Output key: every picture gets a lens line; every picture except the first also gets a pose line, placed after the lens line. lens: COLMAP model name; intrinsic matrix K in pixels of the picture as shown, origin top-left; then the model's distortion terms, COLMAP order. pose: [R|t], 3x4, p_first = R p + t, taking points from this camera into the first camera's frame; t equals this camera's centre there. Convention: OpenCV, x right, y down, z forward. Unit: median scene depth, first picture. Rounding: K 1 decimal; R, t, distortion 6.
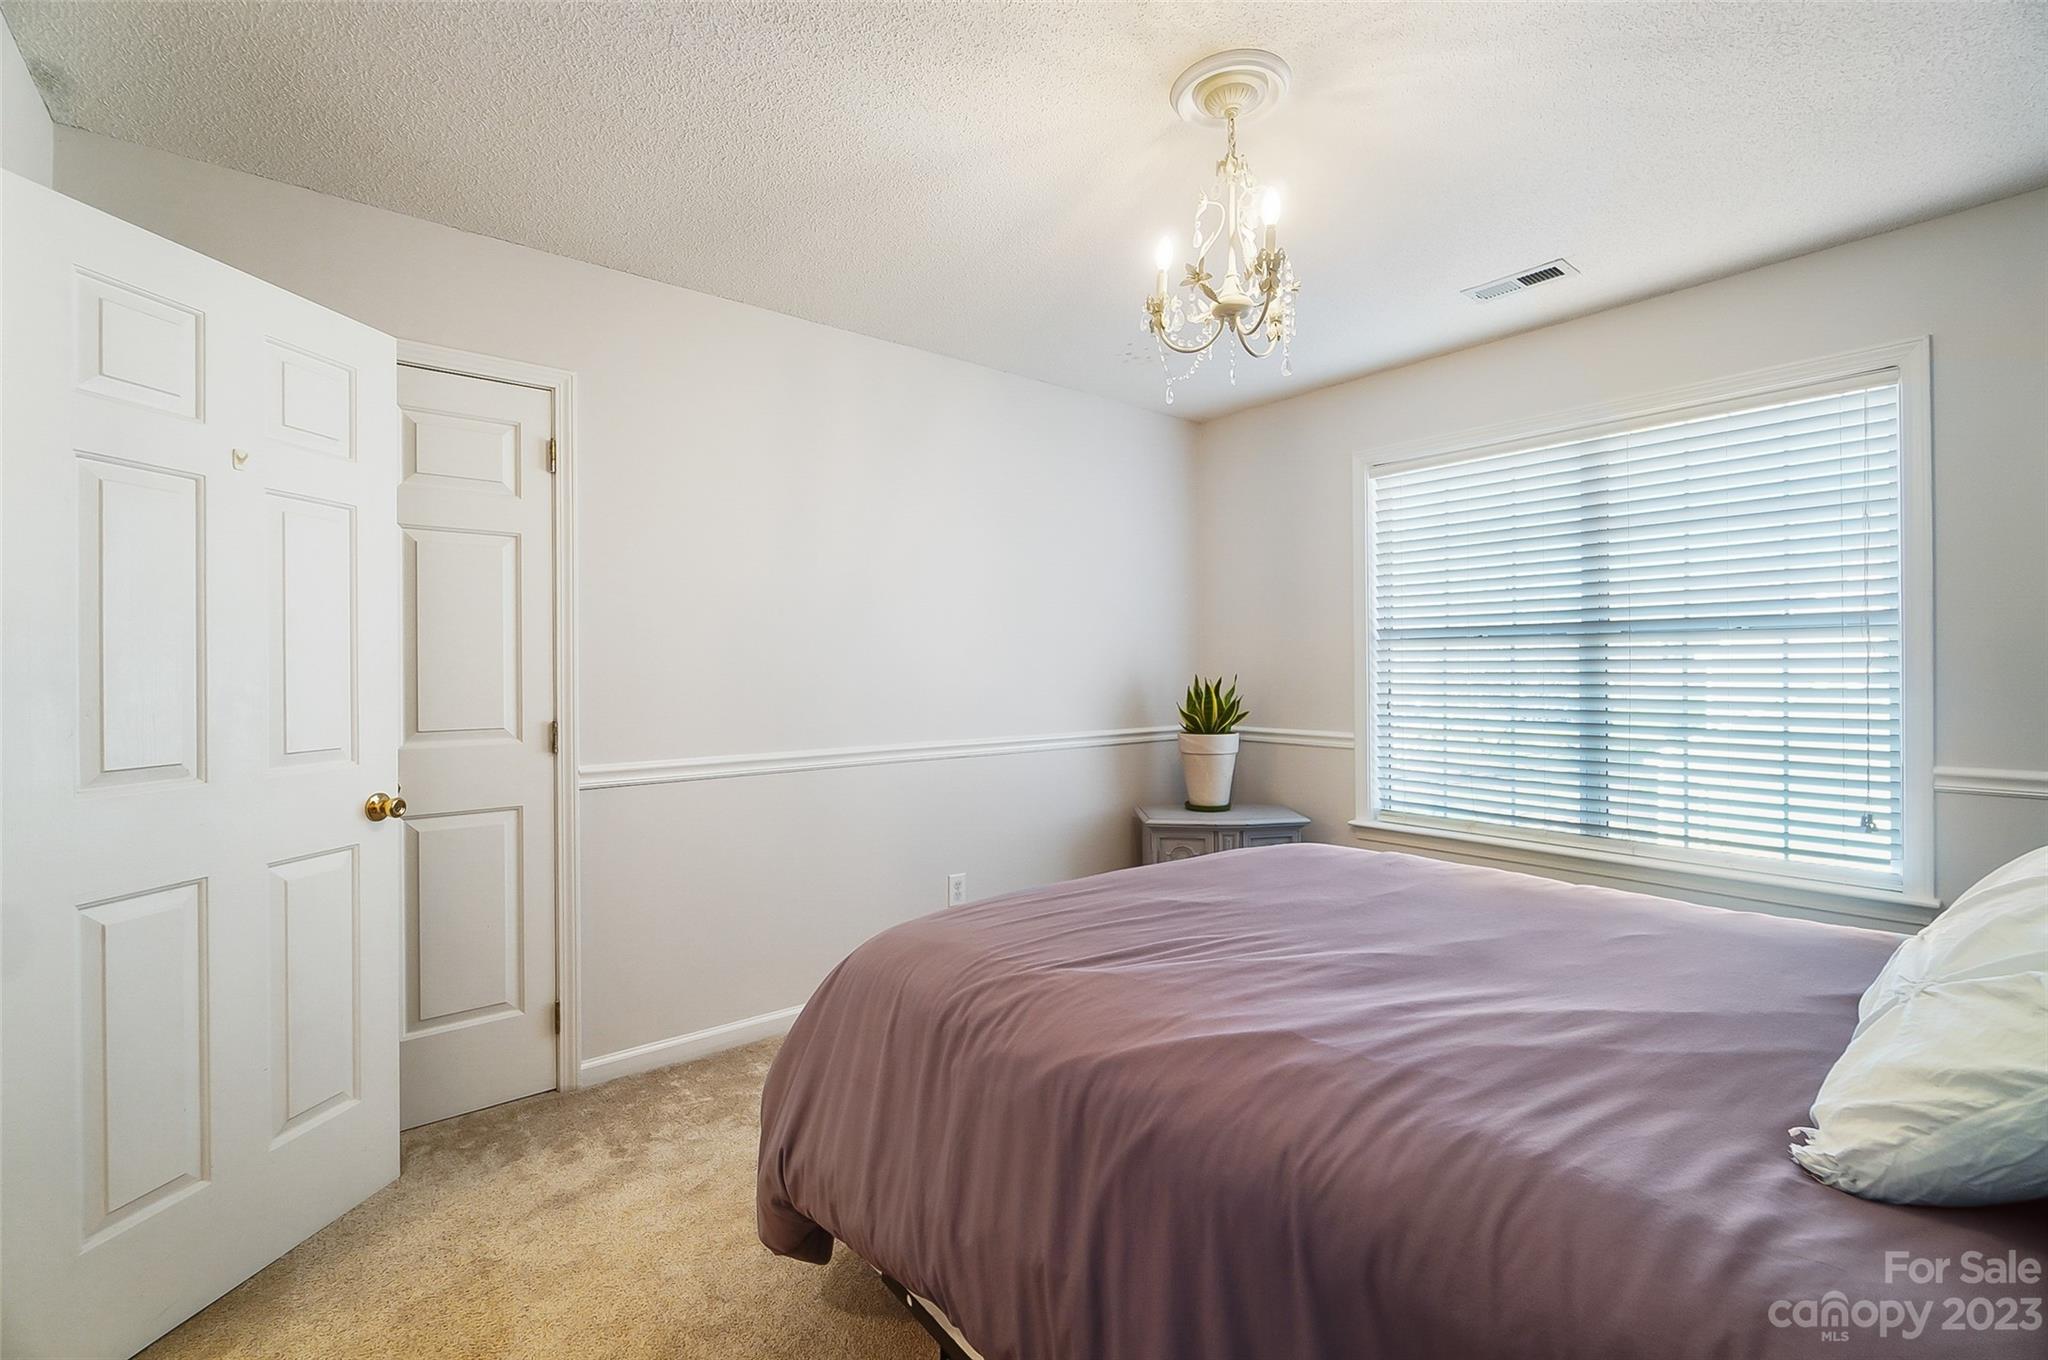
lens RADIAL K [[883.1, 0, 1015.6], [0, 883.1, 670.0], [0, 0, 1]] dist [-0.002239, -0.000228]
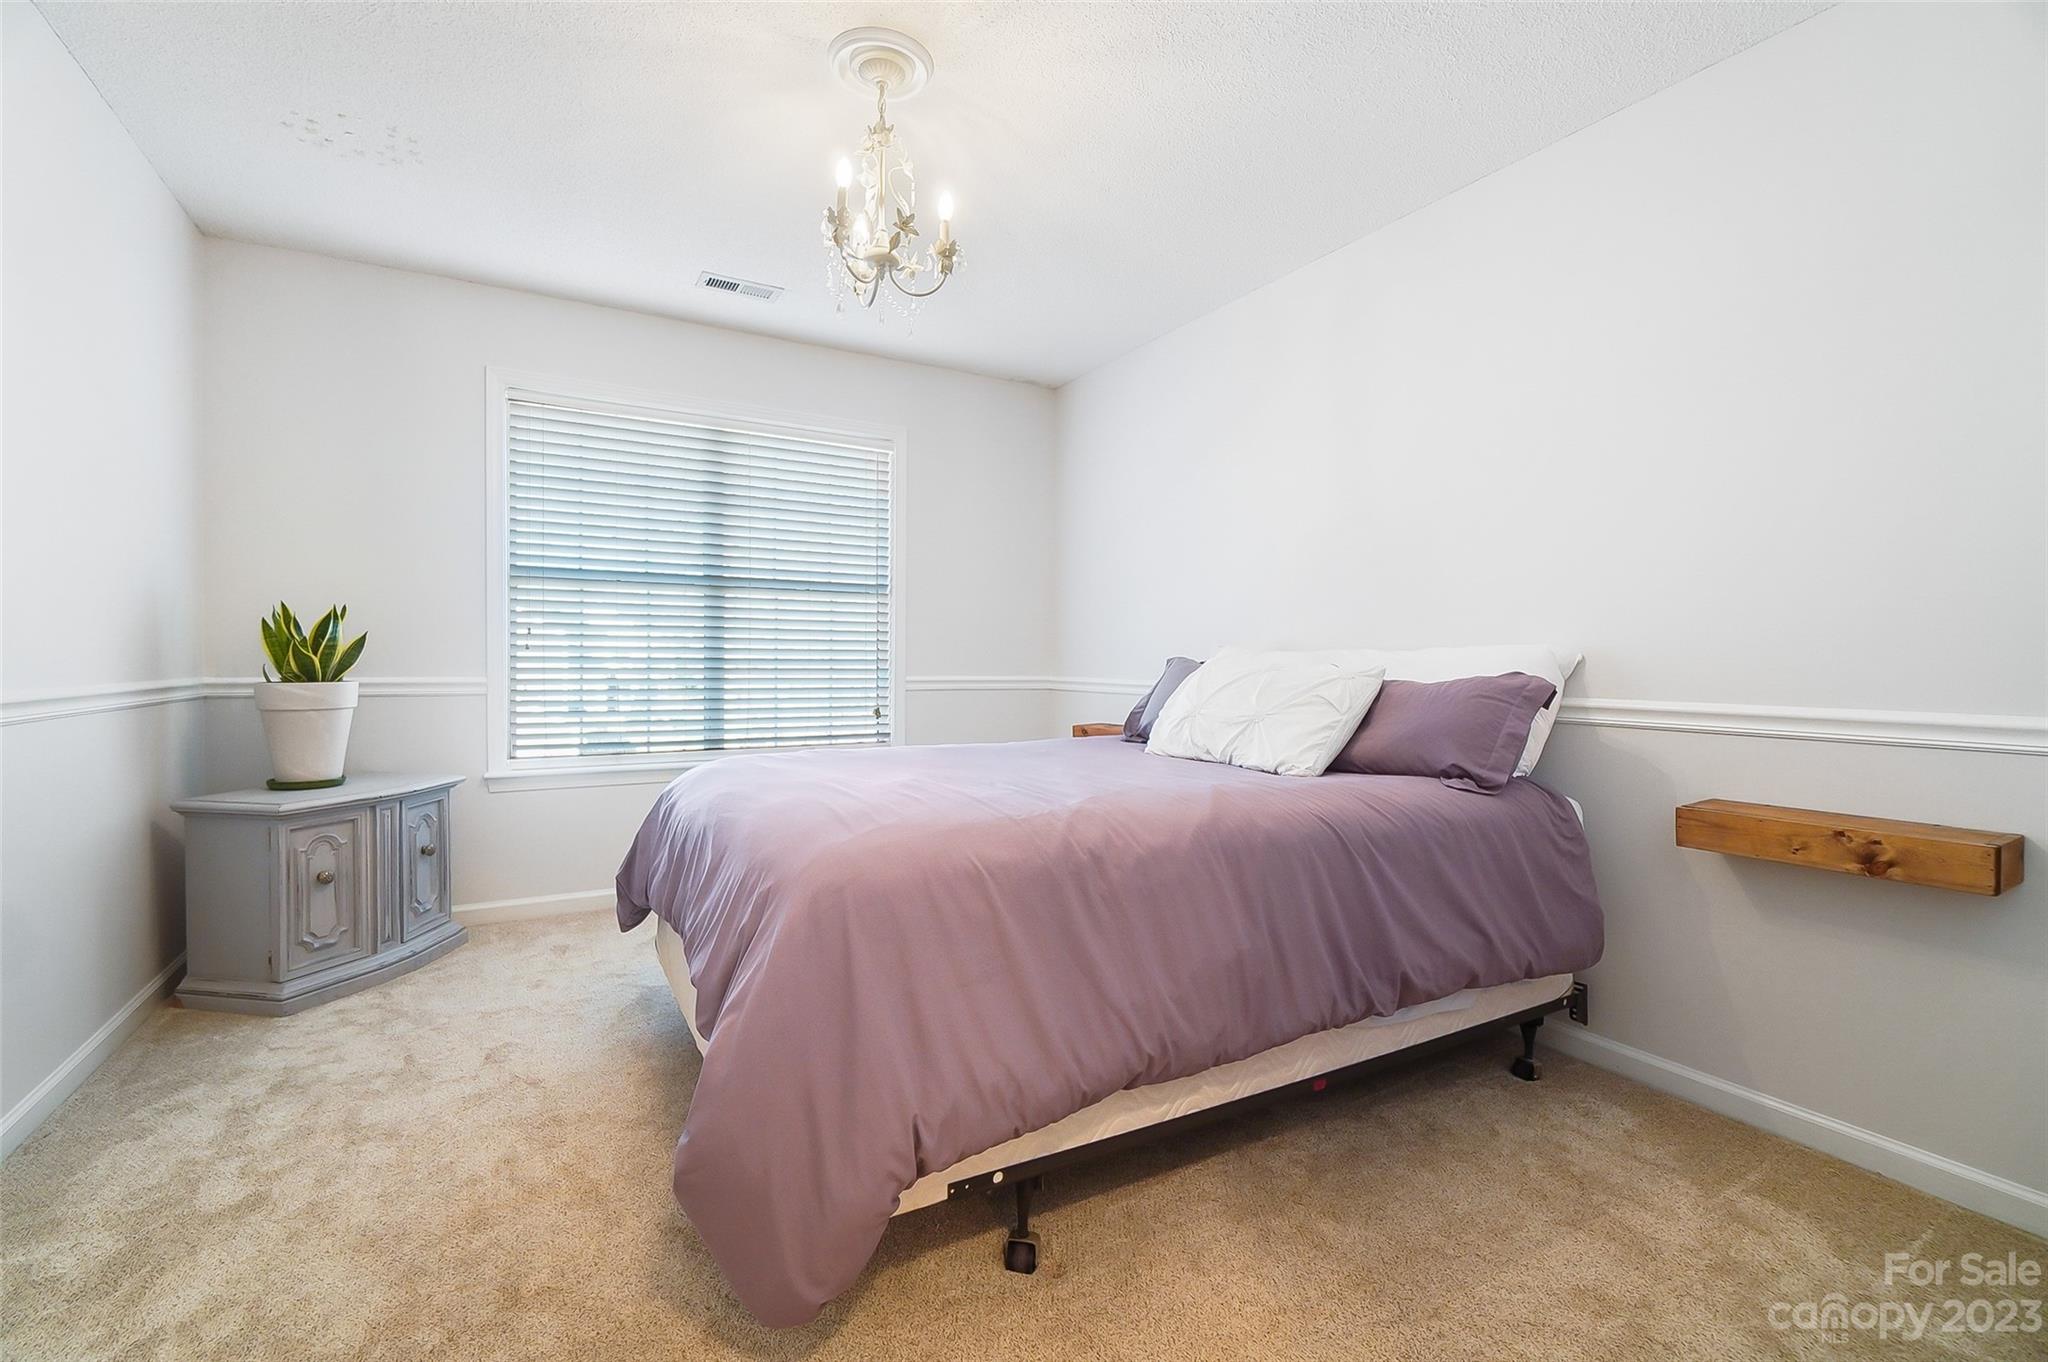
lens RADIAL K [[883.1, 0, 1015.6], [0, 883.1, 671.0], [0, 0, 1]] dist [-0.002239, -0.000228]
pose [[0.157081, -0.010604, 0.987529, -0.498140], [-0.009710, 0.999877, 0.012281, 0.058493], [-0.987538, -0.011518, 0.156958, 0.380577]]
